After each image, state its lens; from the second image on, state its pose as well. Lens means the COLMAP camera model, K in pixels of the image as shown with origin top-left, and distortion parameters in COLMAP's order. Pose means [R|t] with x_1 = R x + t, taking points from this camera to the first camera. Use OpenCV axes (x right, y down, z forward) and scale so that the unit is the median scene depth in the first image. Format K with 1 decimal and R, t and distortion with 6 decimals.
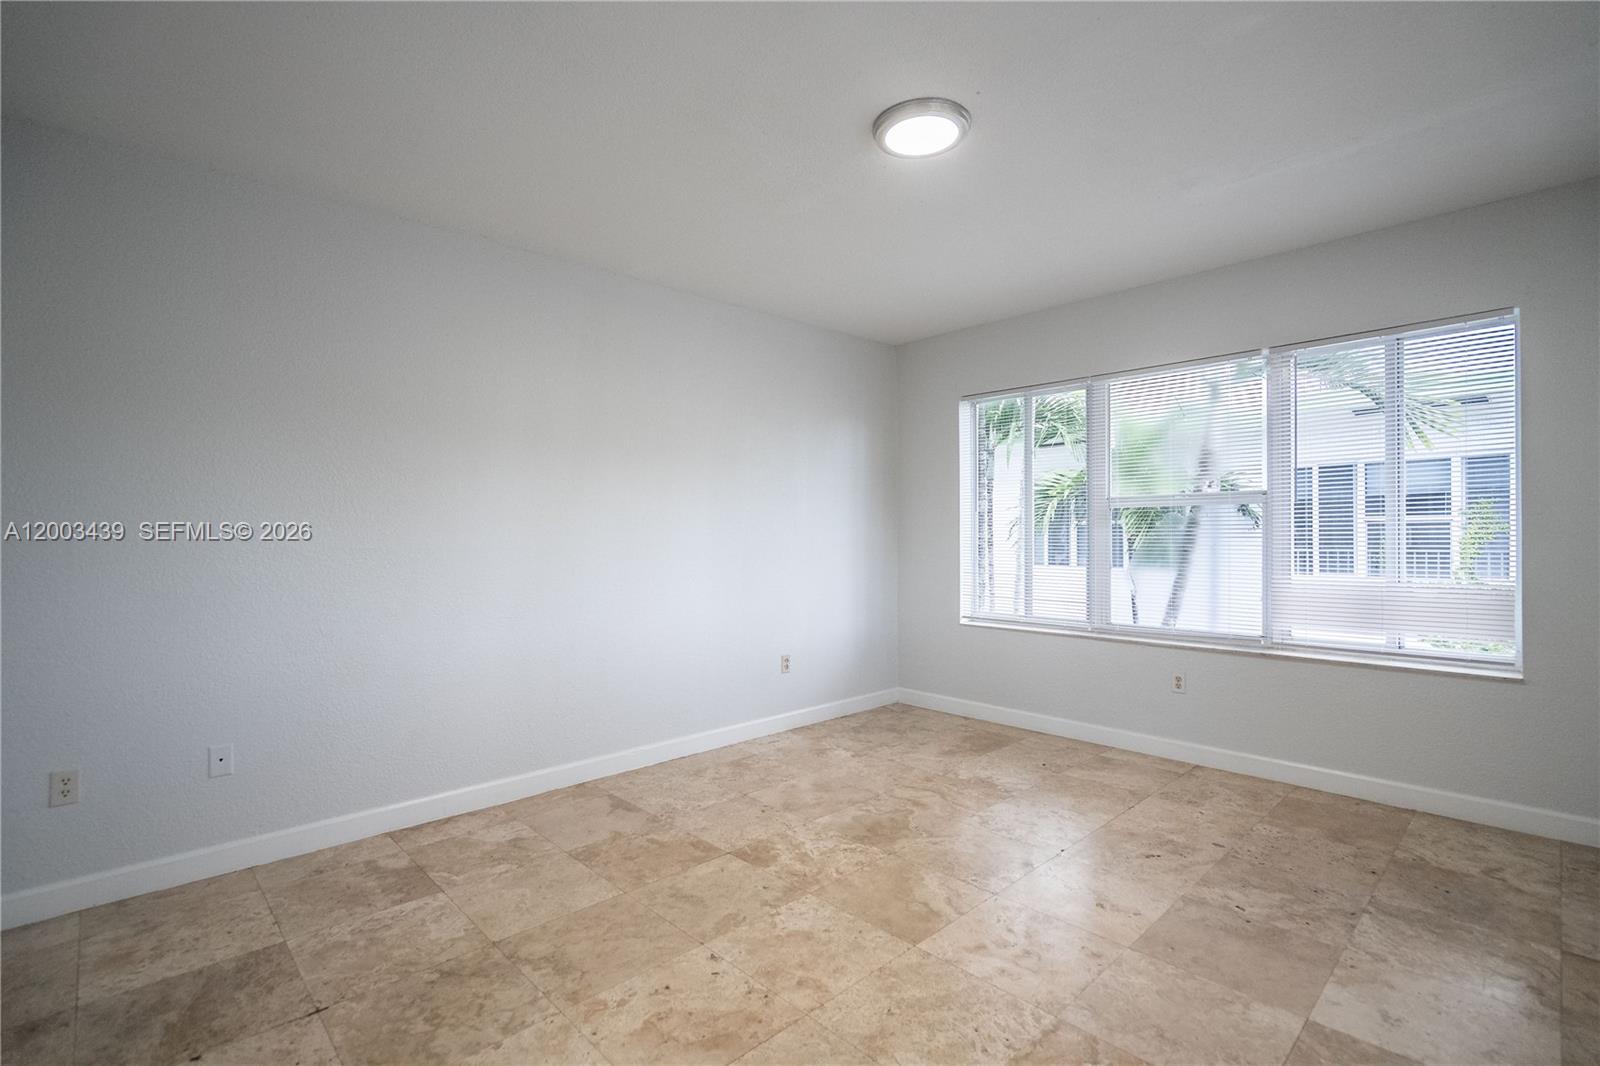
lens RADIAL K [[719.6, 0, 775.5], [0, 719.6, 536.6], [0, 0, 1]] dist [-0.000336, -0.000235]
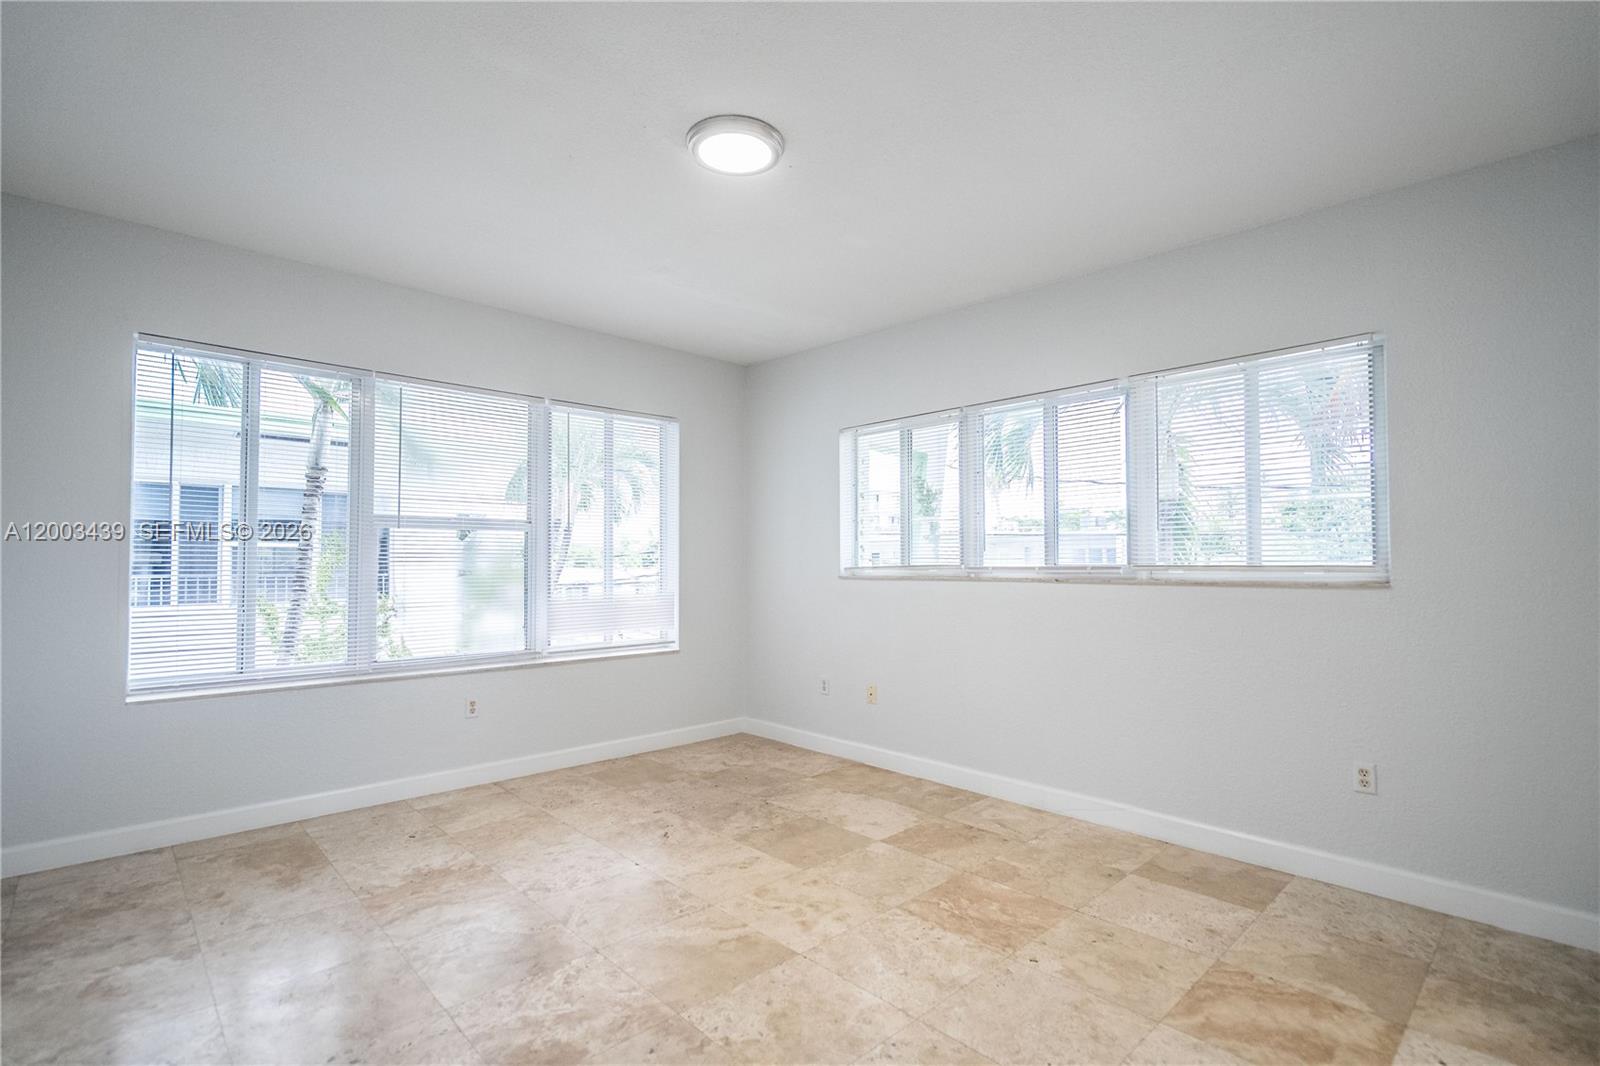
lens RADIAL K [[759.7, 0, 800.0], [0, 759.7, 533.0], [0, 0, 1]] dist [-0.002523, 0.000527]
pose [[-0.012304, 0.042629, 0.999015, -0.690250], [-0.000039, 0.999091, -0.042632, 0.008671], [-0.999924, -0.000564, -0.012291, 0.759835]]
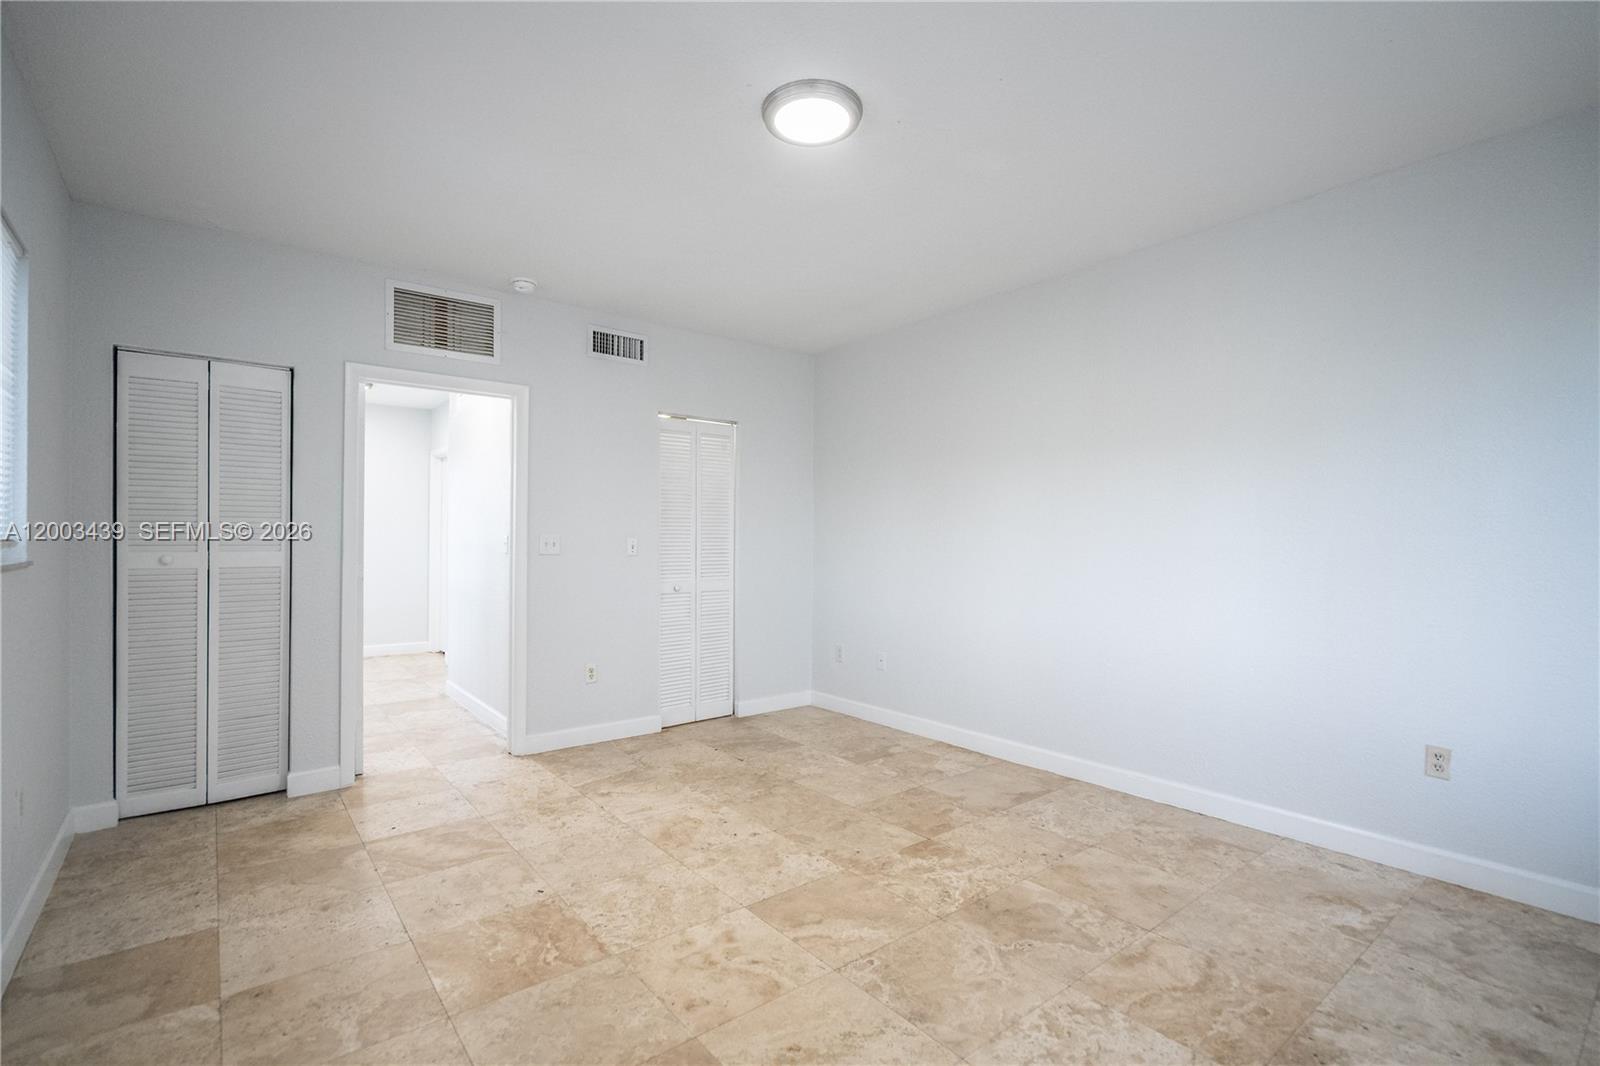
lens RADIAL K [[721.7, 0, 830.5], [0, 721.7, 539.1], [0, 0, 1]] dist [-0.002107, -0.000197]
pose [[-0.030391, 0.003416, -0.999532, 0.963065], [-0.005200, 0.999980, 0.003576, 0.002956], [0.999525, 0.005306, -0.030372, 0.870463]]
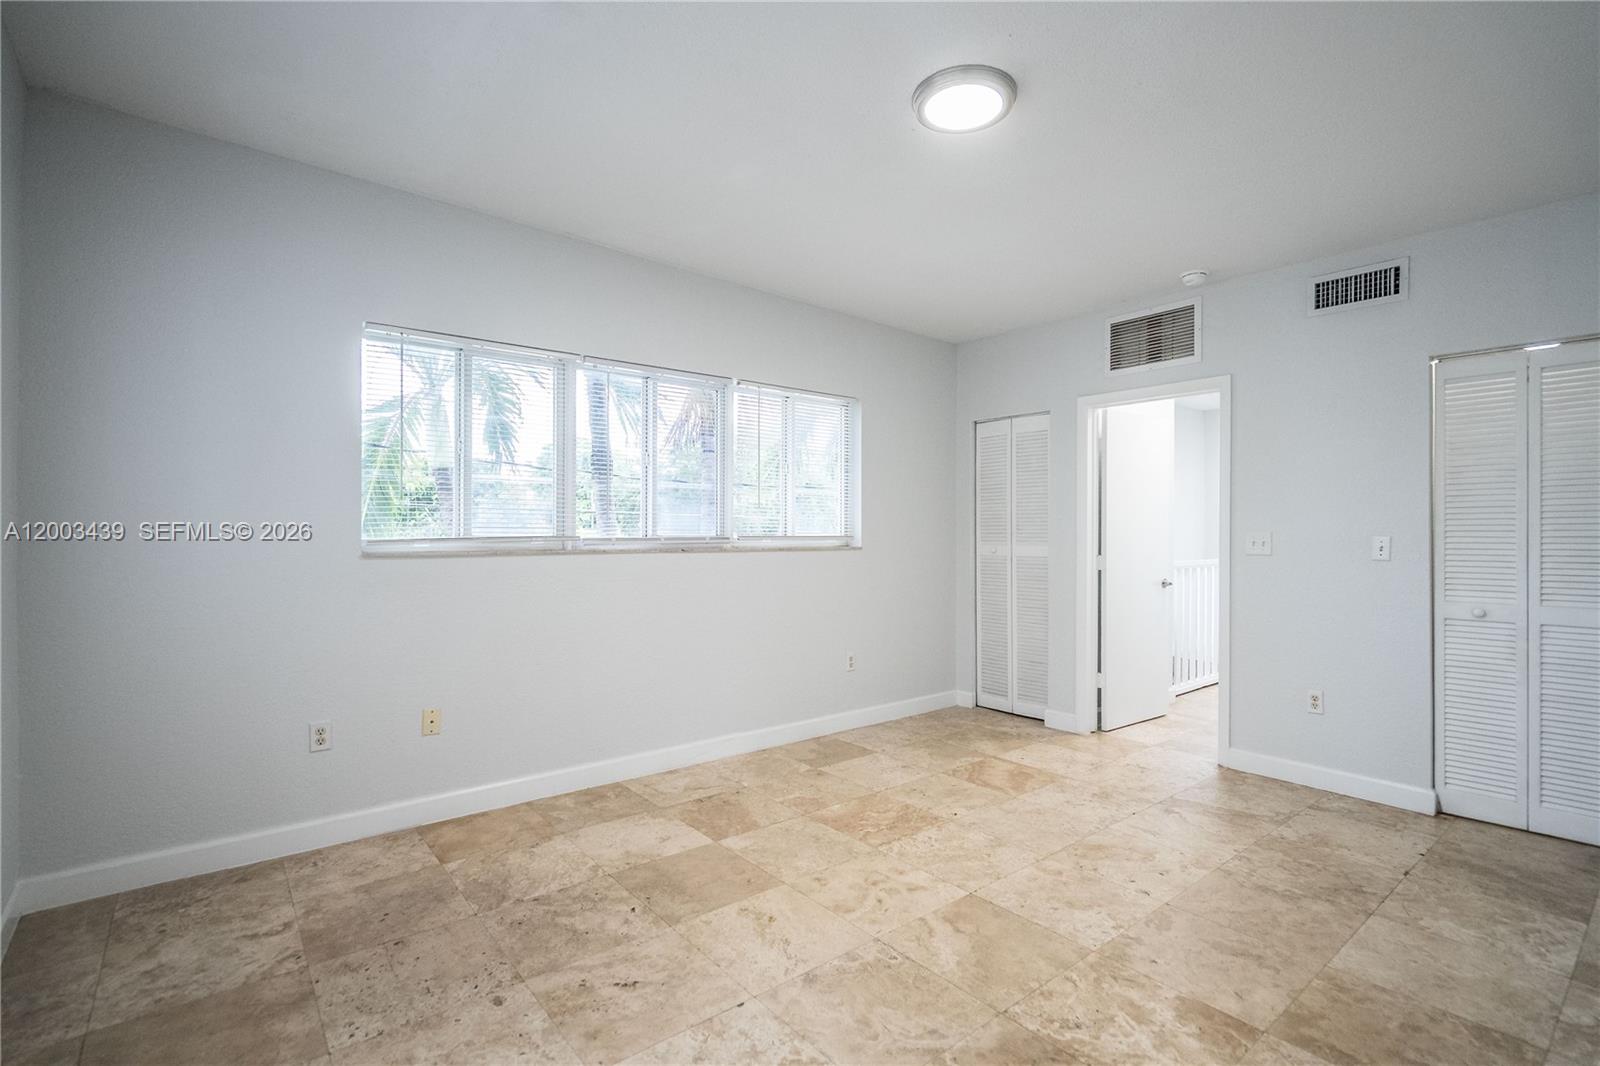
lens RADIAL K [[759.7, 0, 800.0], [0, 759.7, 533.0], [0, 0, 1]] dist [-0.002523, 0.000527]
pose [[-0.999095, -0.000955, 0.042528, 0.307605], [-0.000978, 0.999999, -0.000525, 0.003992], [-0.042528, -0.000566, -0.999095, 1.649036]]
